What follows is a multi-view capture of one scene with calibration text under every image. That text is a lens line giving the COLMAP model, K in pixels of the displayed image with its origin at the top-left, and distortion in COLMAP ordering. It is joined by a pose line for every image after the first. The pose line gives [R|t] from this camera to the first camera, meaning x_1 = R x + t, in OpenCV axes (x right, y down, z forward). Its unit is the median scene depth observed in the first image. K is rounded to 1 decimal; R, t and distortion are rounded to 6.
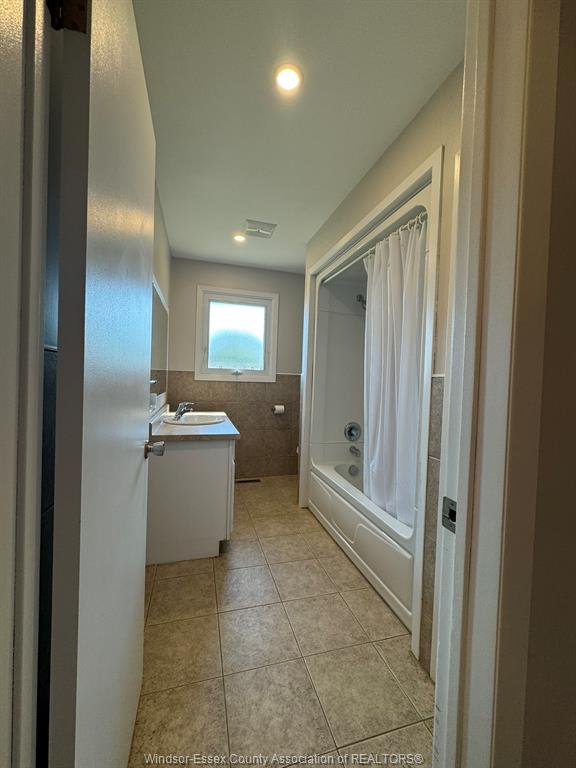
lens RADIAL K [[304.9, 0, 287.3], [0, 304.9, 384.1], [0, 0, 1]] dist [-0.002907, 0.001111]
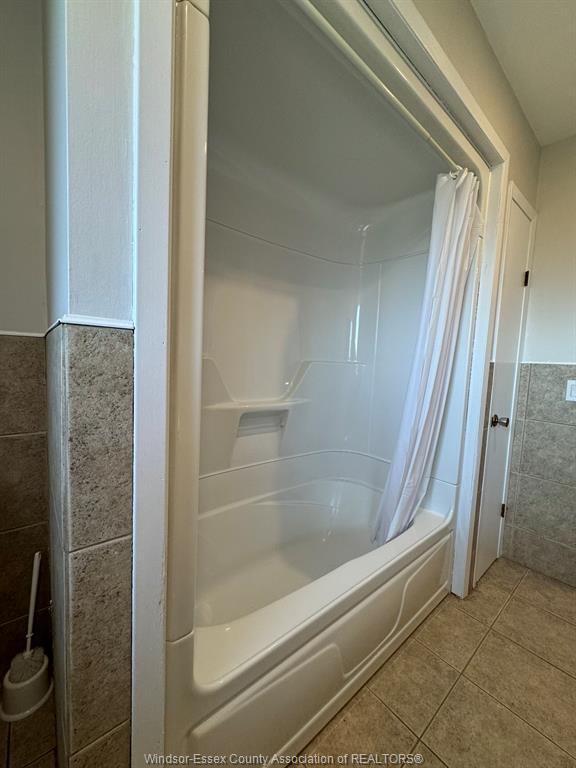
lens RADIAL K [[304.9, 0, 285.2], [0, 304.9, 384.8], [0, 0, 1]] dist [-0.002907, 0.001111]
pose [[-0.393290, -0.124814, 0.910903, -0.112651], [-0.036708, 0.992084, 0.120088, -0.019568], [-0.918682, 0.013792, -0.394758, 0.825951]]
